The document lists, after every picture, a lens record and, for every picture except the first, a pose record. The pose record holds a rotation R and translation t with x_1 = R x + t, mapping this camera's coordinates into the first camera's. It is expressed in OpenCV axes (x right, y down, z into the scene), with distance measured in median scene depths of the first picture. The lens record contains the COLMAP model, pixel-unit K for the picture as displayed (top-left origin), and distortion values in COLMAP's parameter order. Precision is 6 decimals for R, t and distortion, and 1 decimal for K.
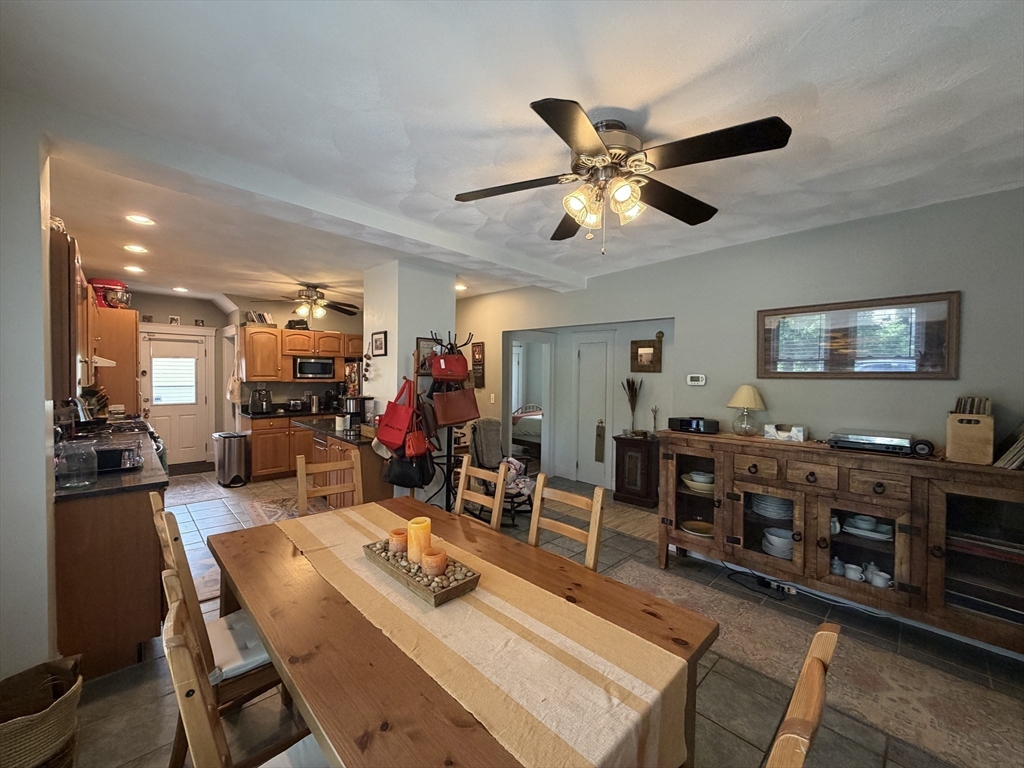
lens RADIAL K [[406.8, 0, 508.0], [0, 406.8, 383.9], [0, 0, 1]] dist [-0.000263, 0.000474]
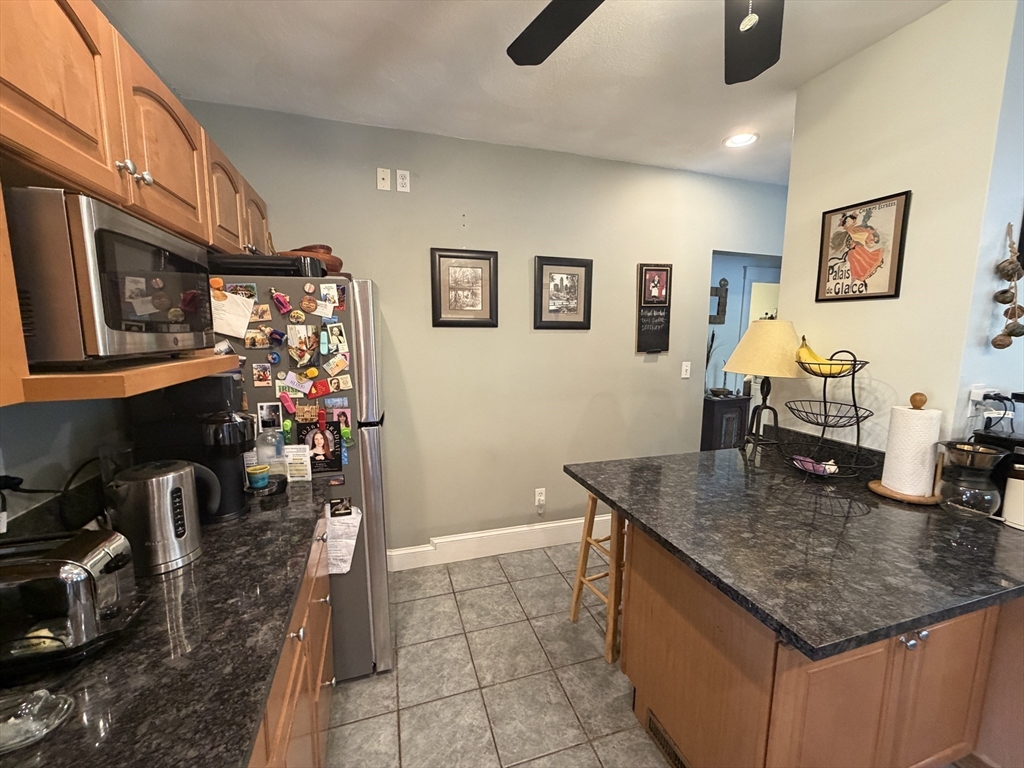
lens RADIAL K [[406.8, 0, 508.0], [0, 406.8, 383.9], [0, 0, 1]] dist [-0.000263, 0.000474]
pose [[0.453482, -0.126921, 0.882182, -0.653113], [0.026390, 0.991287, 0.129052, -0.024145], [-0.890875, -0.035242, 0.452880, 0.963968]]
